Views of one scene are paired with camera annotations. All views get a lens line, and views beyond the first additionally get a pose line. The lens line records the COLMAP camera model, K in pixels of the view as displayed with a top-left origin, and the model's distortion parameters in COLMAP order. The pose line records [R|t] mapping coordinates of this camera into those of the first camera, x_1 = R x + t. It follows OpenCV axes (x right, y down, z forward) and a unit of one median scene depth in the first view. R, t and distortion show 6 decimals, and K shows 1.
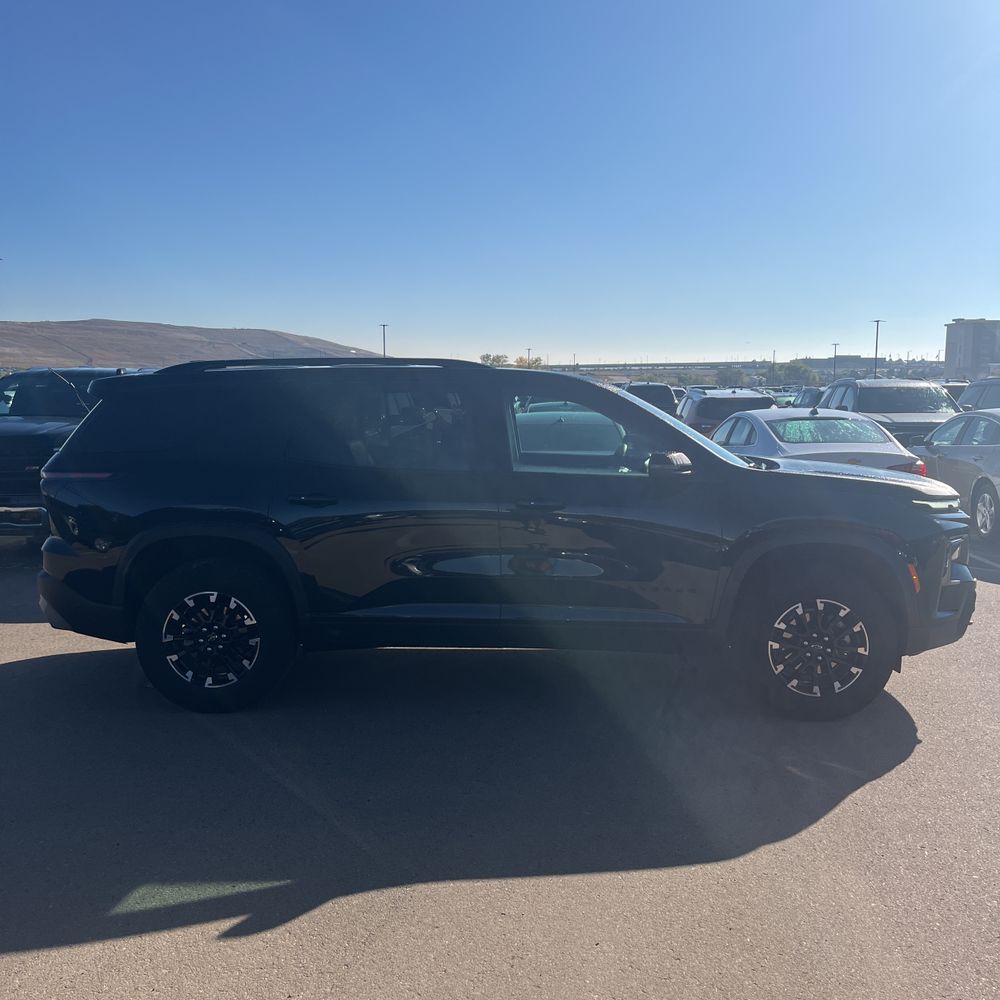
lens RADIAL K [[1015.9, 0, 502.0], [0, 1015.9, 508.3], [0, 0, 1]] dist [0.021794, 0.000000]
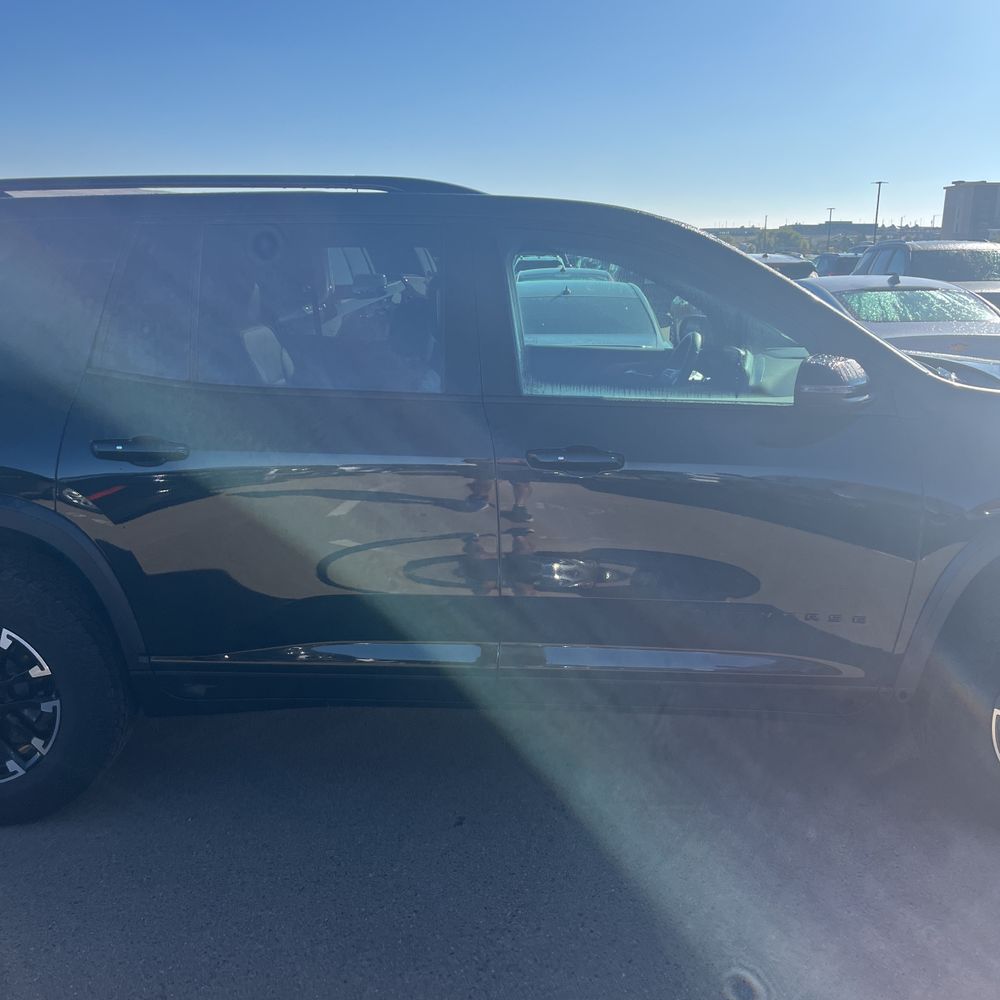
lens RADIAL K [[1015.9, 0, 487.2], [0, 1015.9, 521.9], [0, 0, 1]] dist [0.021794, 0.000000]
pose [[0.999990, -0.000439, 0.004529, -0.005119], [-0.000187, 0.990521, 0.137362, -0.021321], [-0.004546, -0.137362, 0.990510, 0.232732]]
